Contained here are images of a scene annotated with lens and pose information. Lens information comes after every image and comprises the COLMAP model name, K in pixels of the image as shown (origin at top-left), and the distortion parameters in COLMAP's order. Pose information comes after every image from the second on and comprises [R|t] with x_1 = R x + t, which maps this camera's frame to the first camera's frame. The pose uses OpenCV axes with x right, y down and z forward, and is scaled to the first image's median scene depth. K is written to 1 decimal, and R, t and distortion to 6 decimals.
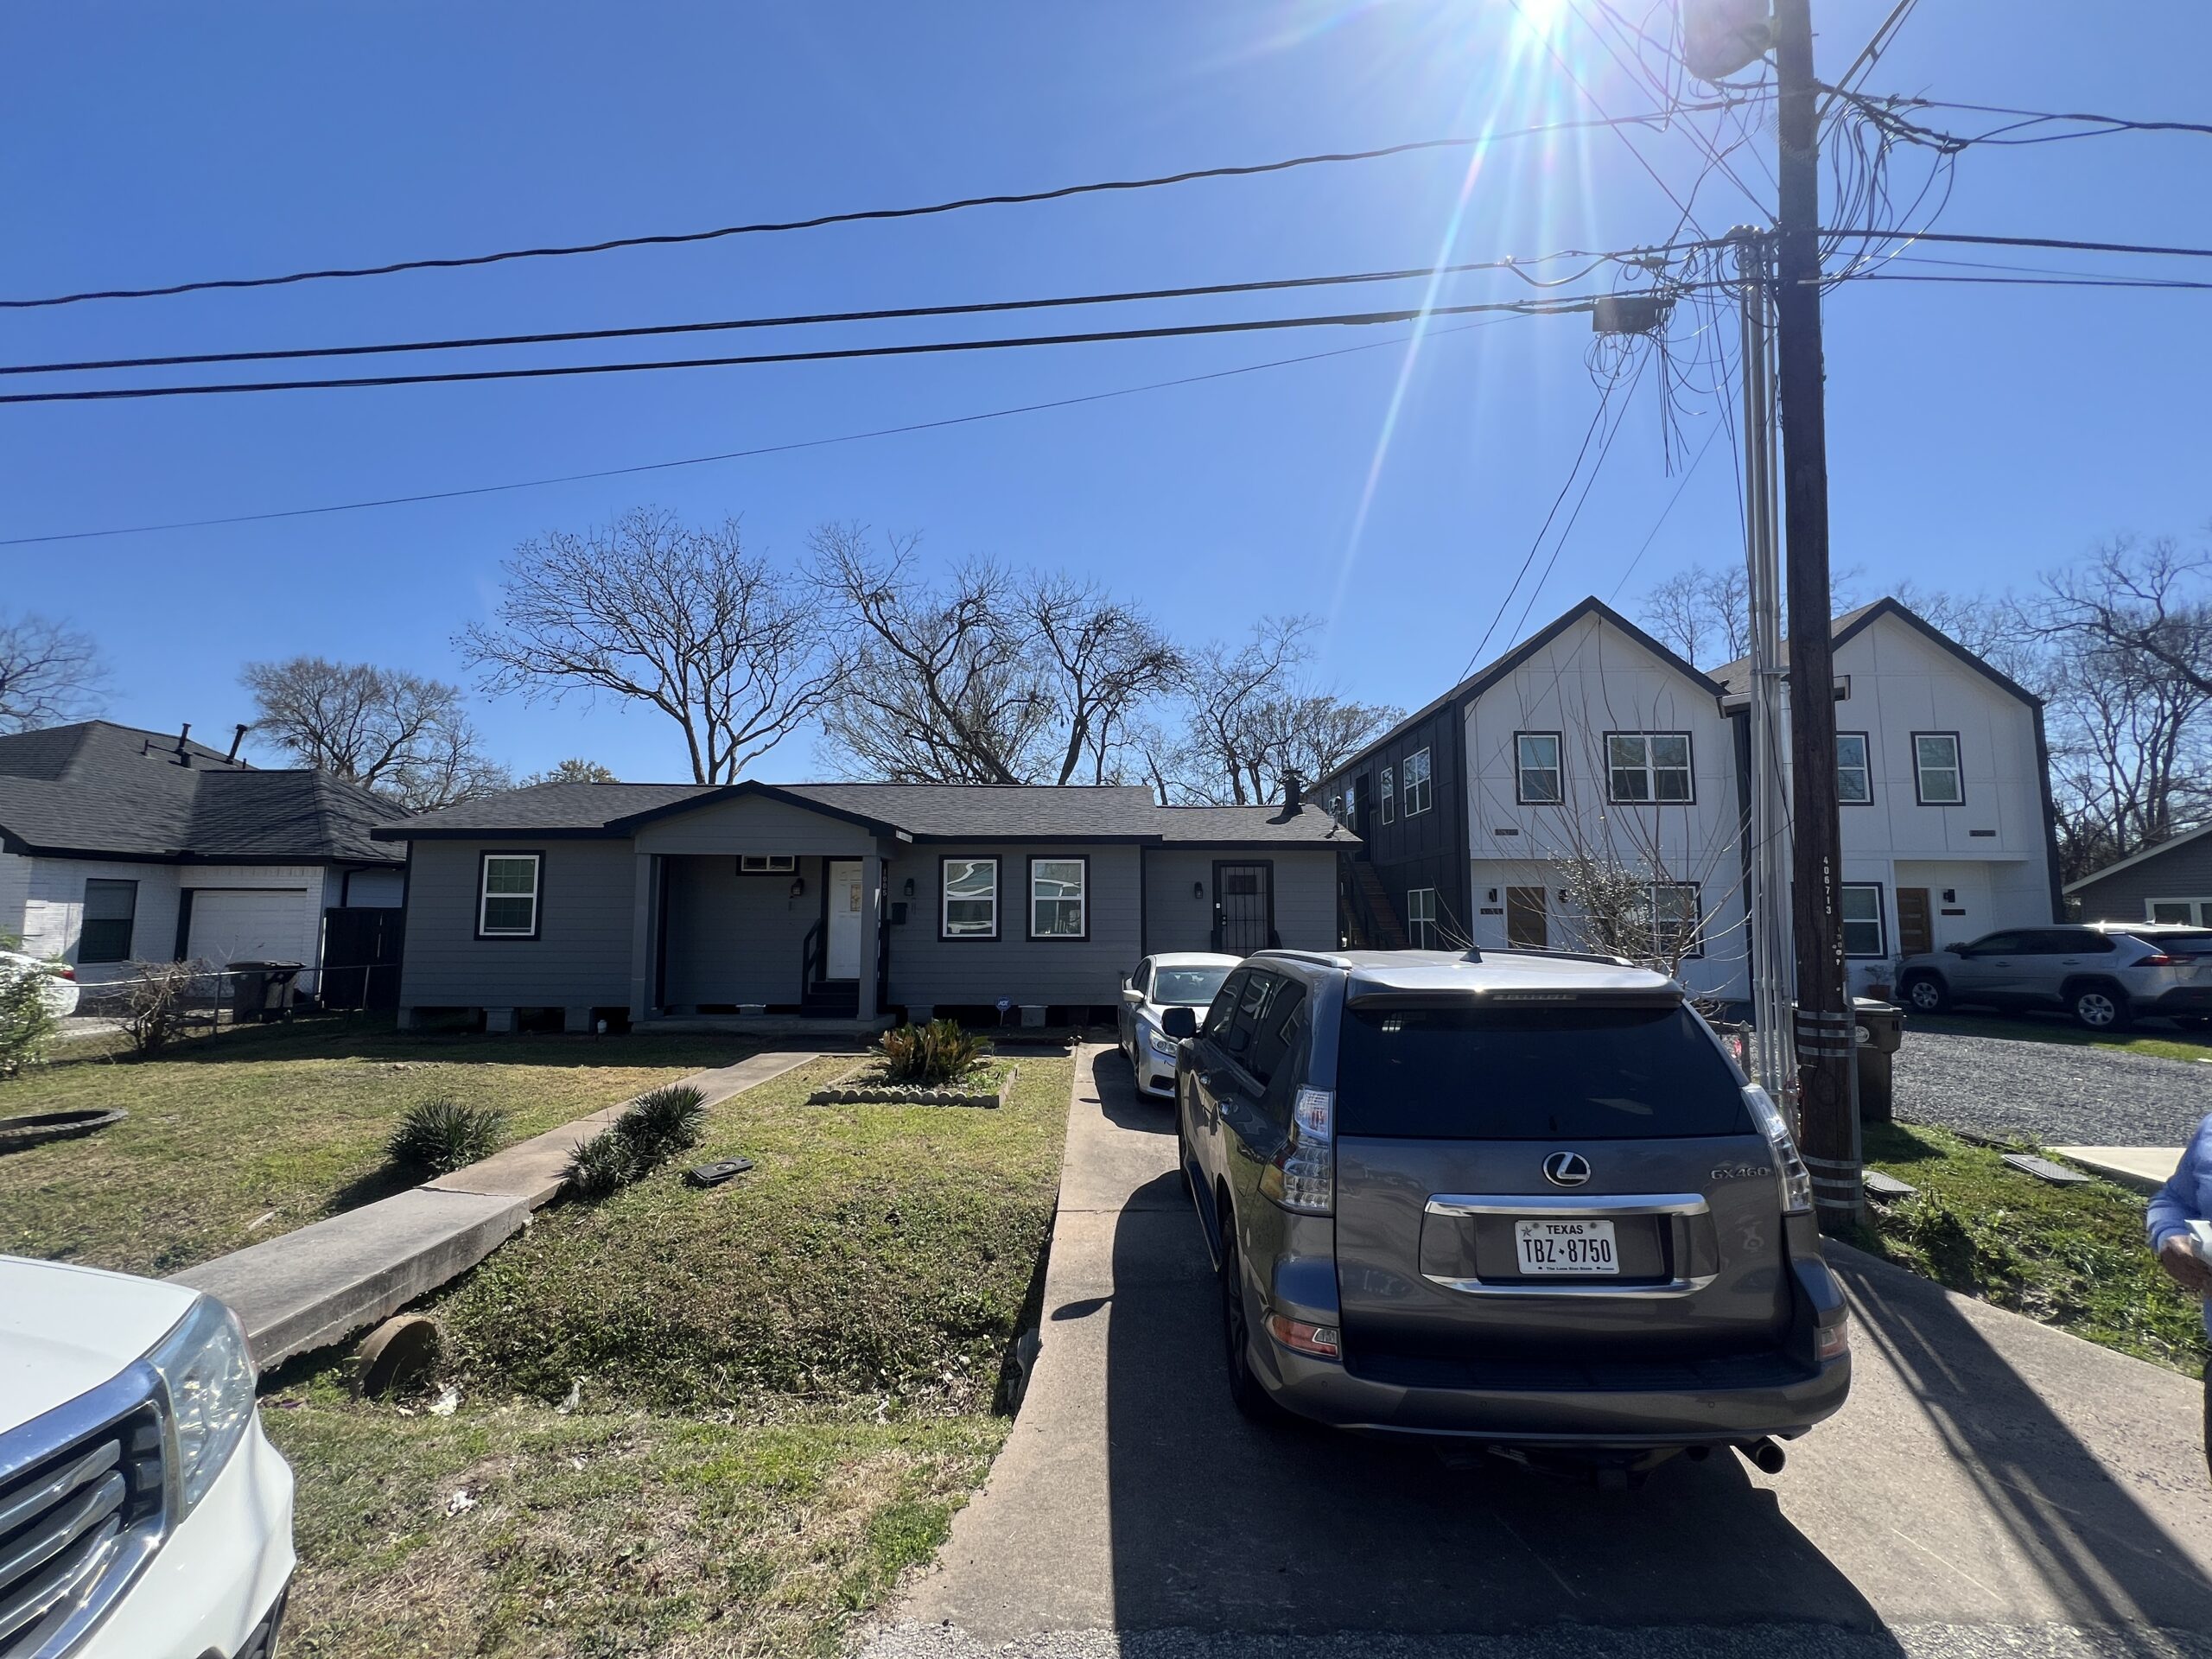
lens RADIAL K [[883.7, 0, 1099.3], [0, 883.7, 833.2], [0, 0, 1]] dist [-0.001662, 0.000895]
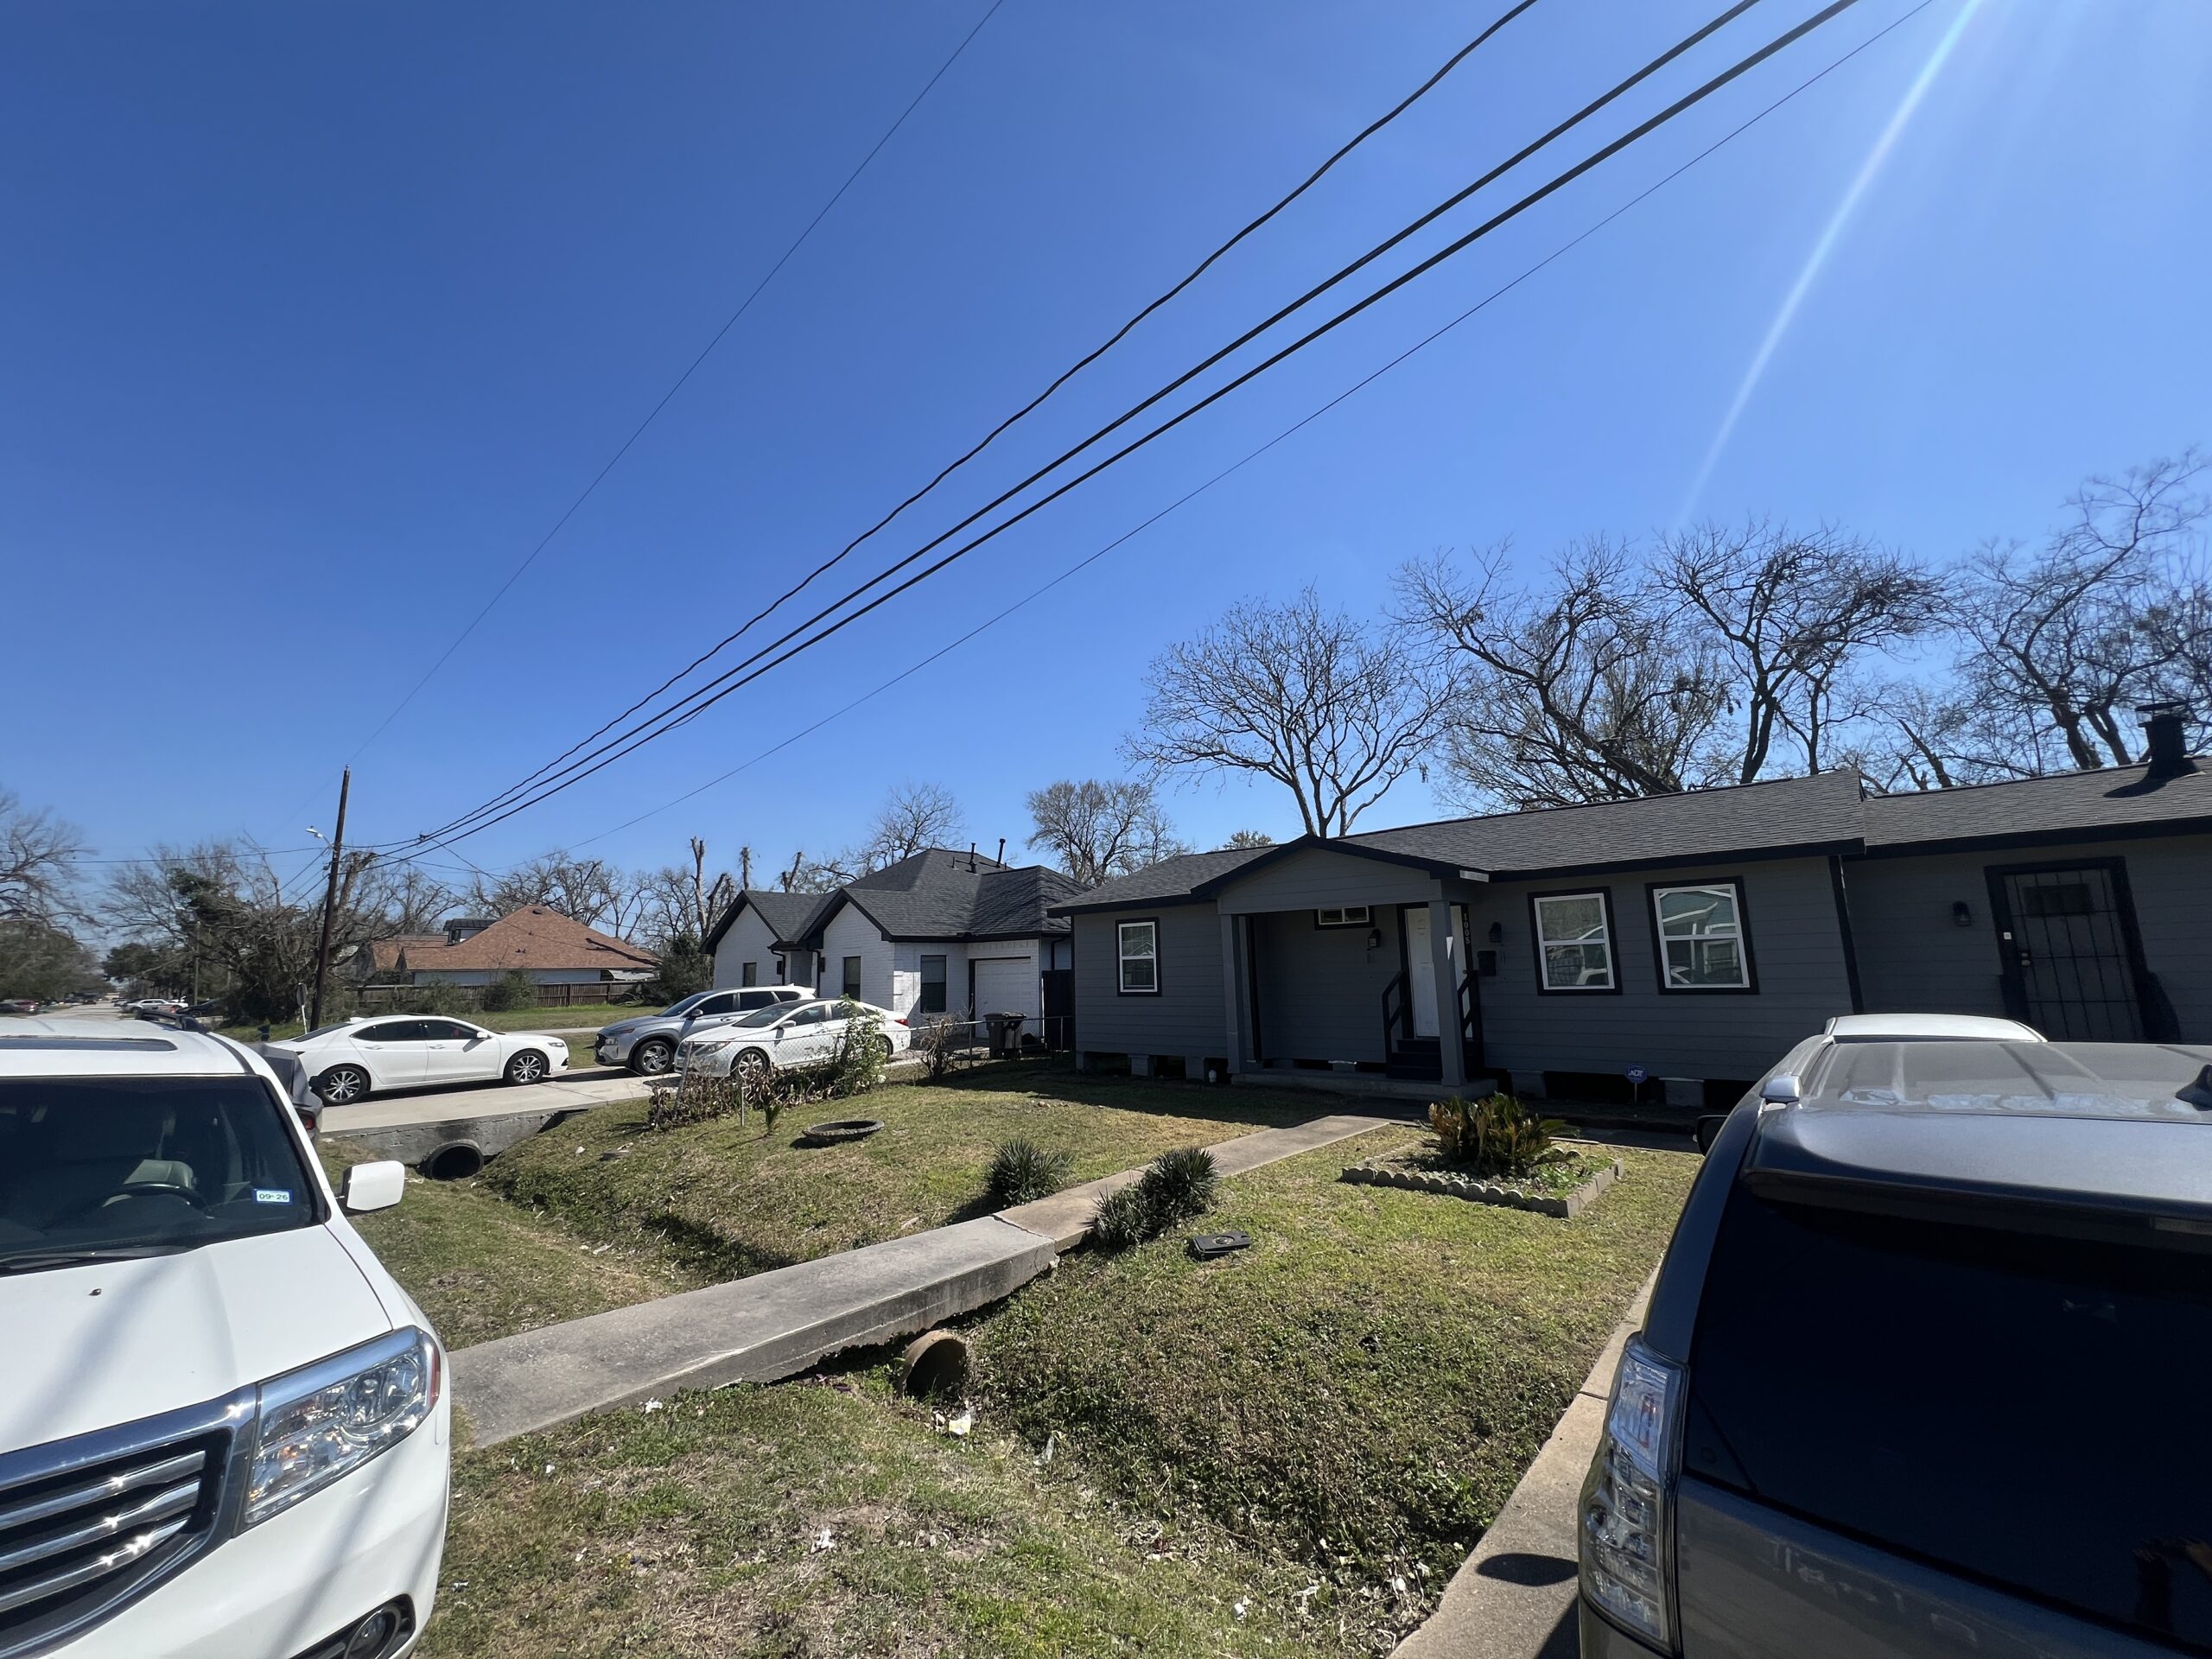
lens RADIAL K [[883.7, 0, 1099.3], [0, 883.7, 833.2], [0, 0, 1]] dist [-0.001662, 0.000895]
pose [[0.746746, -0.125303, -0.653200, 0.120913], [0.091198, 0.992107, -0.086056, 0.004853], [0.658828, 0.004691, 0.752279, 0.136348]]
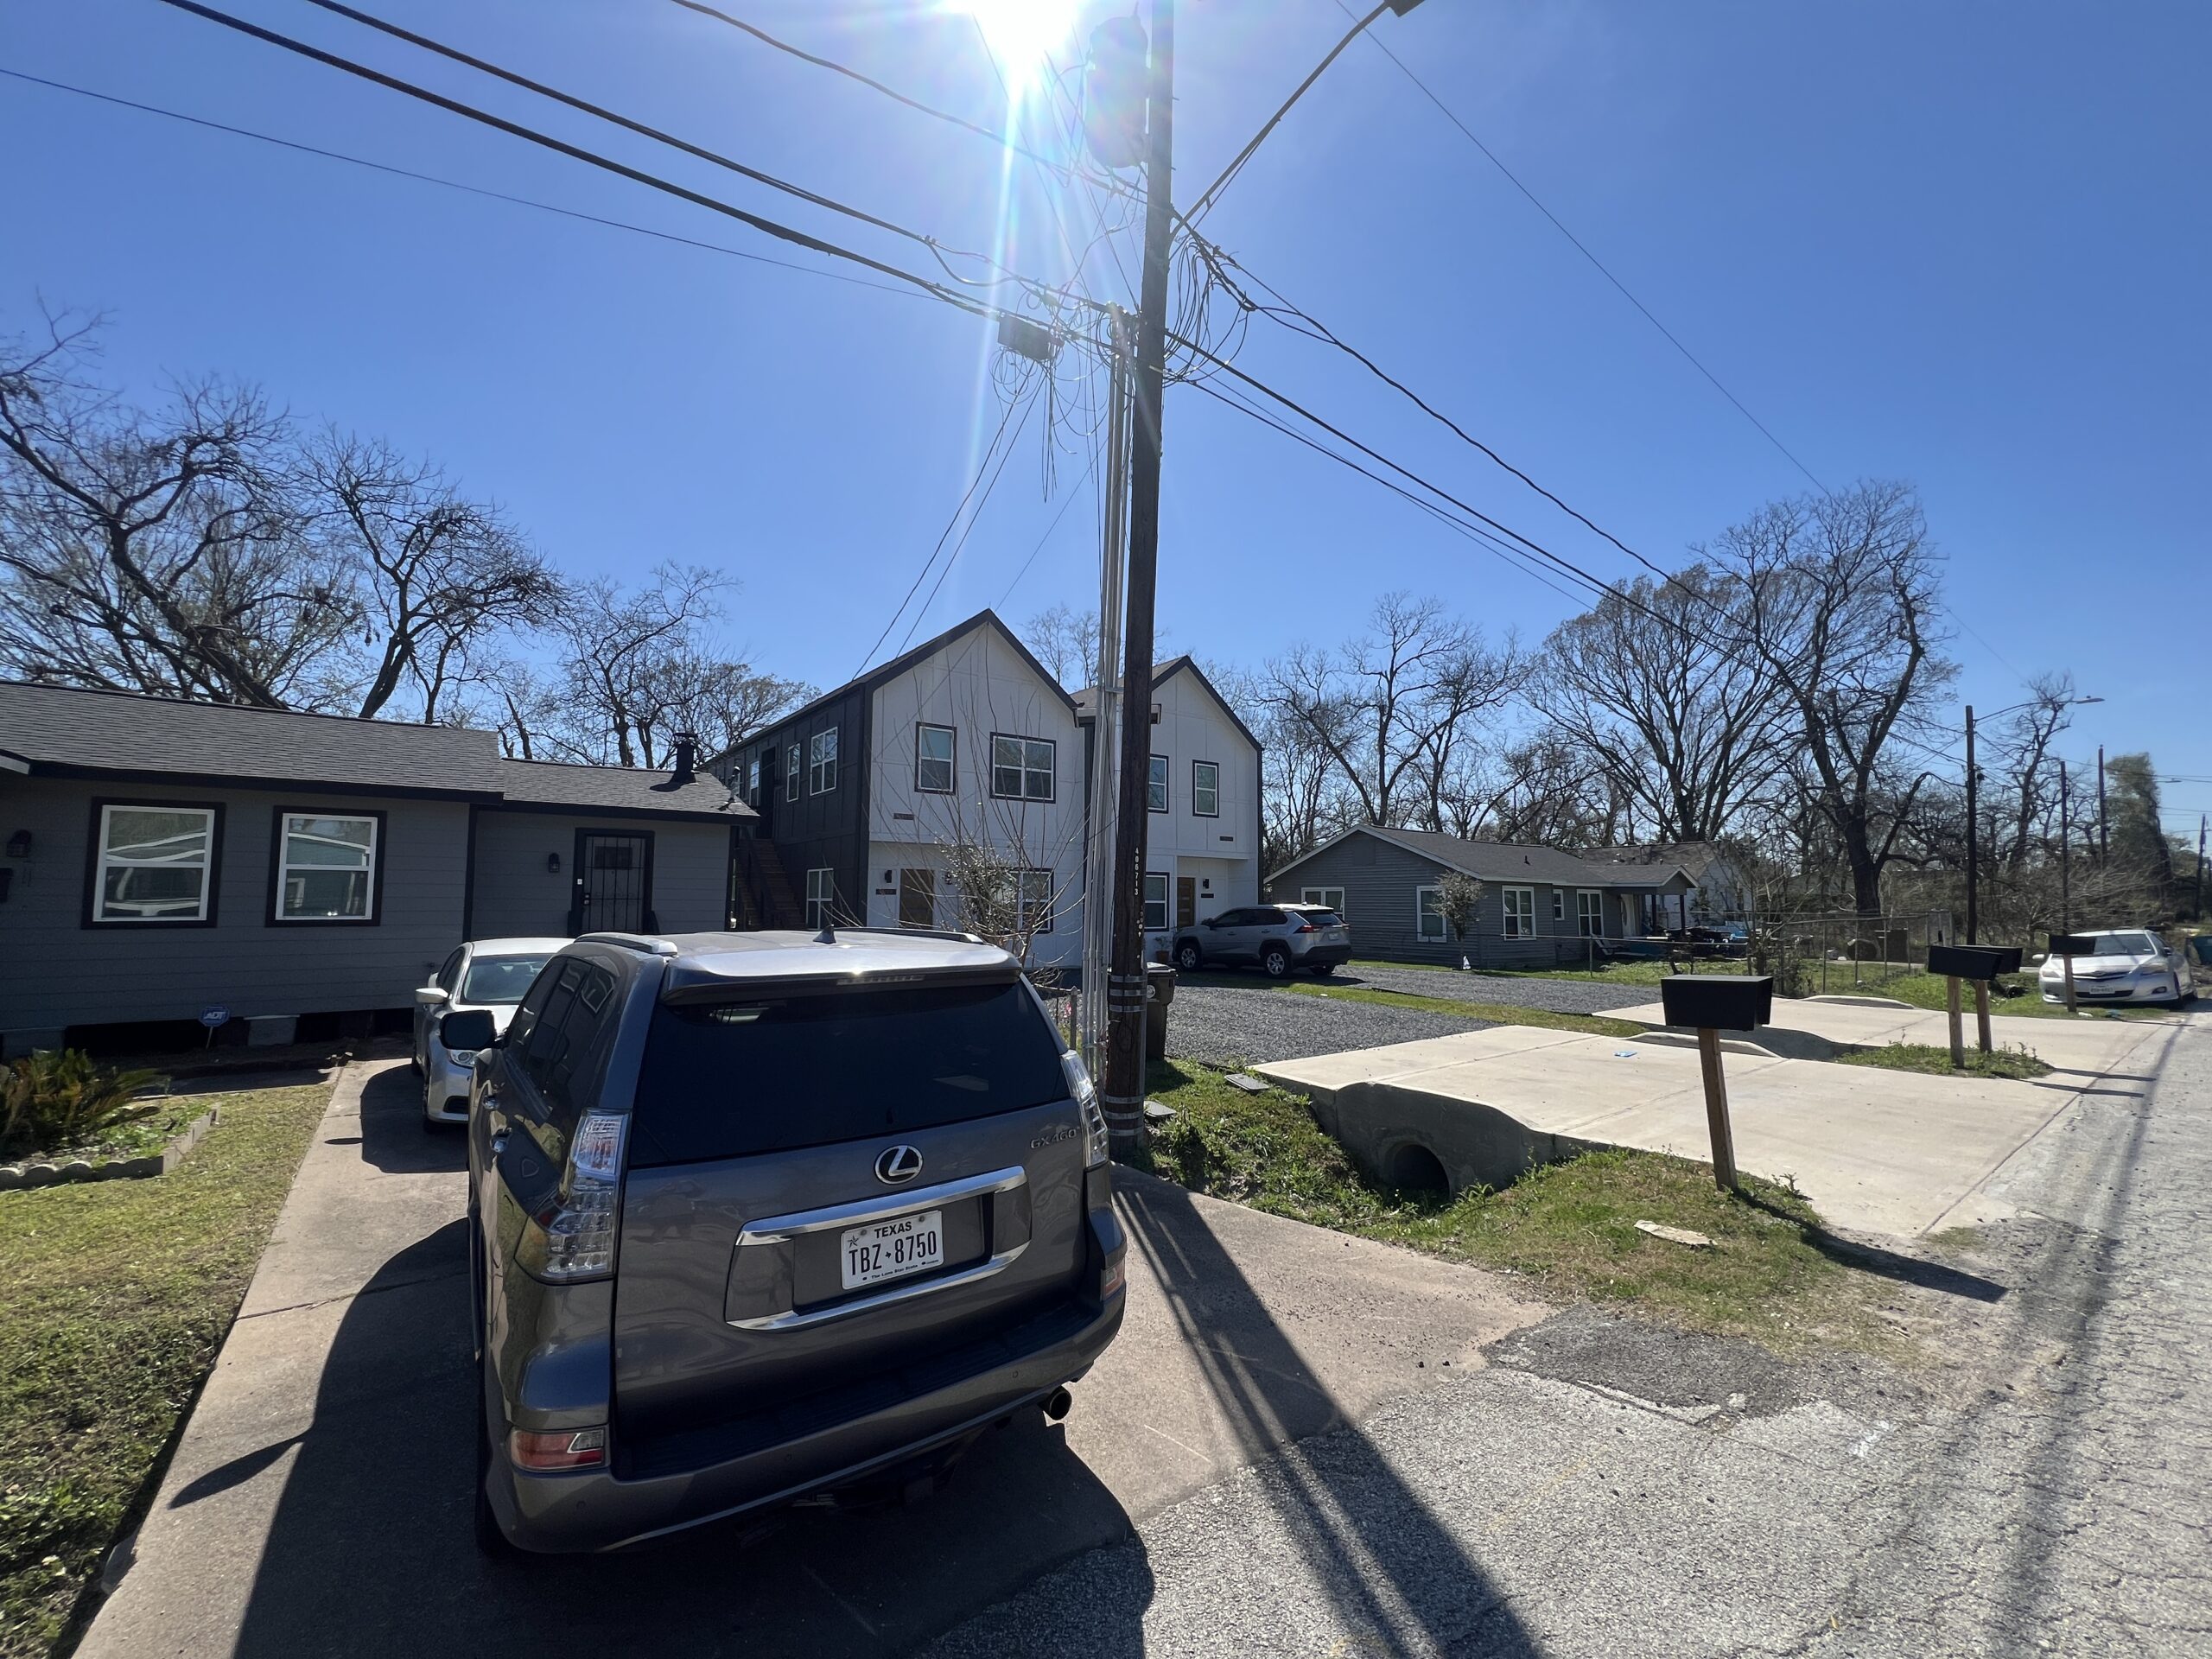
lens RADIAL K [[883.7, 0, 1099.3], [0, 883.7, 833.2], [0, 0, 1]] dist [-0.001662, 0.000895]
pose [[0.798112, 0.049781, 0.600449, 0.036800], [-0.063005, 0.998013, 0.001004, 0.006027], [-0.599206, -0.038633, 0.799663, 0.044024]]
